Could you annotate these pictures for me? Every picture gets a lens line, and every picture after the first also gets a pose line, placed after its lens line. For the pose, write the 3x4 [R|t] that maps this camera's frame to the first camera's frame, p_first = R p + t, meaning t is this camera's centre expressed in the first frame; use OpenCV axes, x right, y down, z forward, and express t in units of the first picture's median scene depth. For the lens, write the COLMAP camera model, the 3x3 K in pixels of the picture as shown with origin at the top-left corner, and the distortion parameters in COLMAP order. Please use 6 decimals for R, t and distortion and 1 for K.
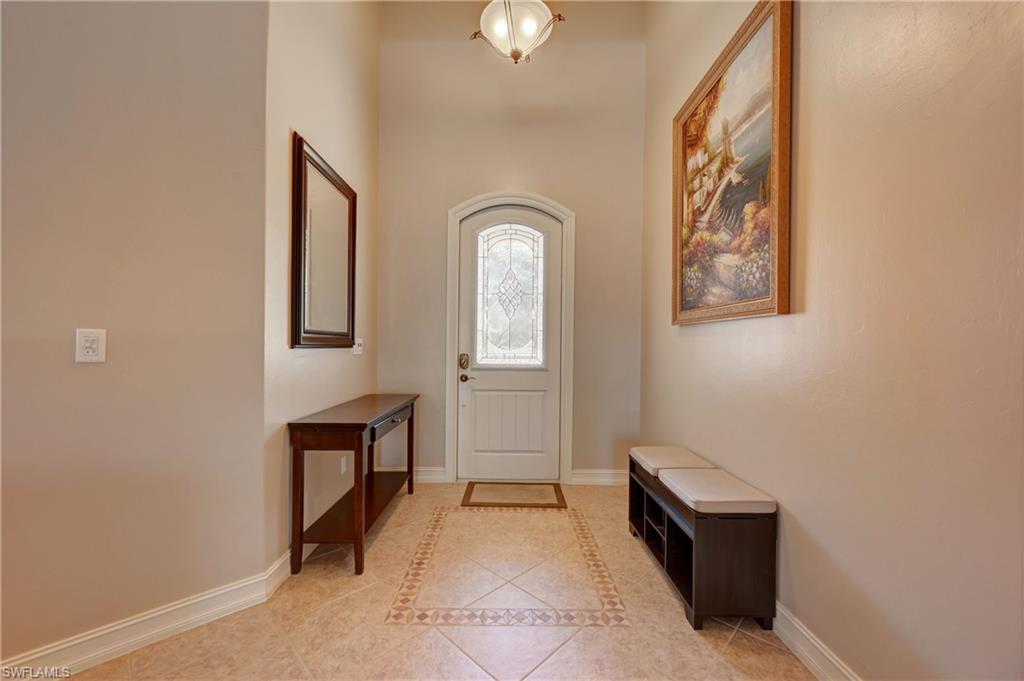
lens RADIAL K [[404.7, 0, 506.8], [0, 404.7, 339.2], [0, 0, 1]] dist [-0.000215, -0.000636]
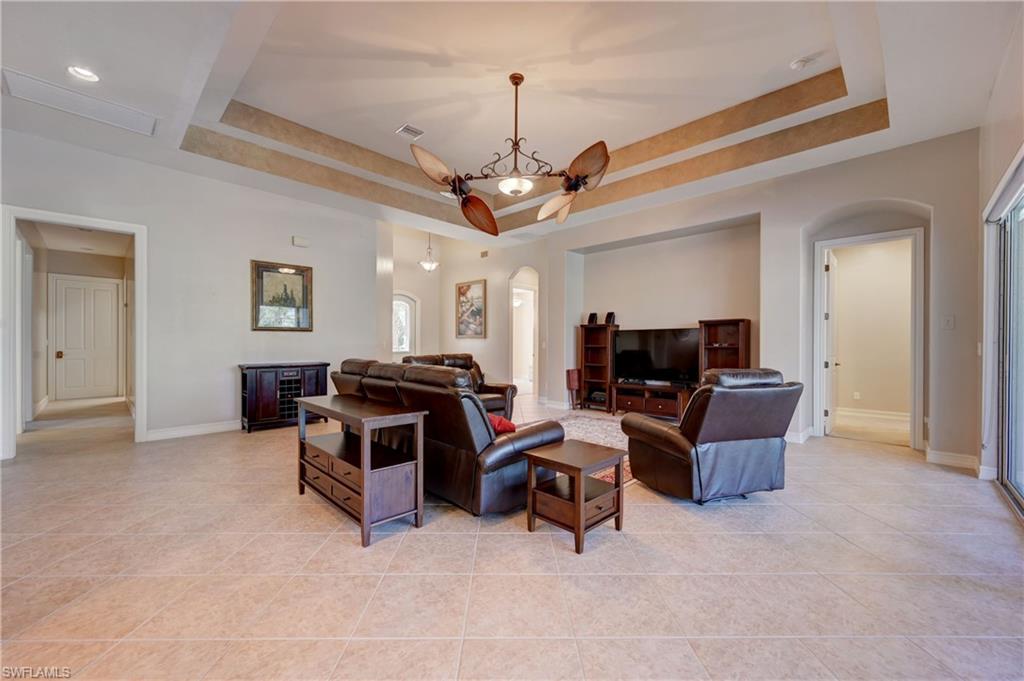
lens RADIAL K [[404.7, 0, 516.2], [0, 404.7, 346.5], [0, 0, 1]] dist [-0.000215, -0.000636]
pose [[0.700342, 0.000224, 0.713808, -2.279683], [0.001186, 0.999998, -0.001478, 0.050969], [-0.713807, 0.001882, 0.700340, -2.465087]]
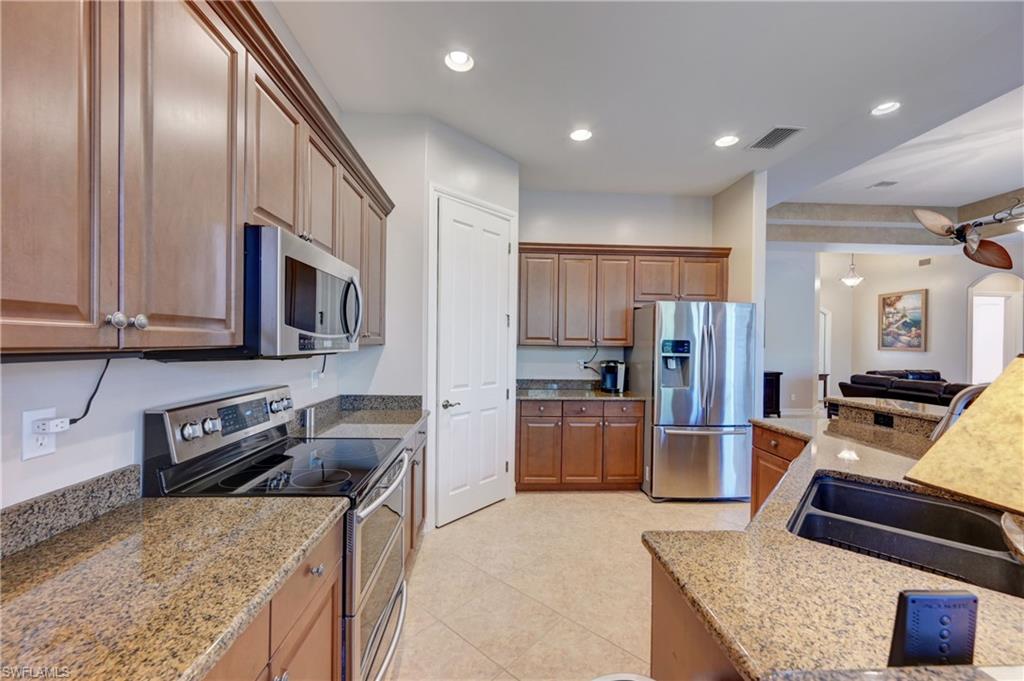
lens RADIAL K [[404.7, 0, 513.7], [0, 404.7, 346.5], [0, 0, 1]] dist [-0.000215, -0.000636]
pose [[0.999075, 0.008882, 0.042066, -3.729382], [-0.008883, 0.999961, -0.000176, -0.051970], [-0.042065, -0.000198, 0.999115, -3.099095]]
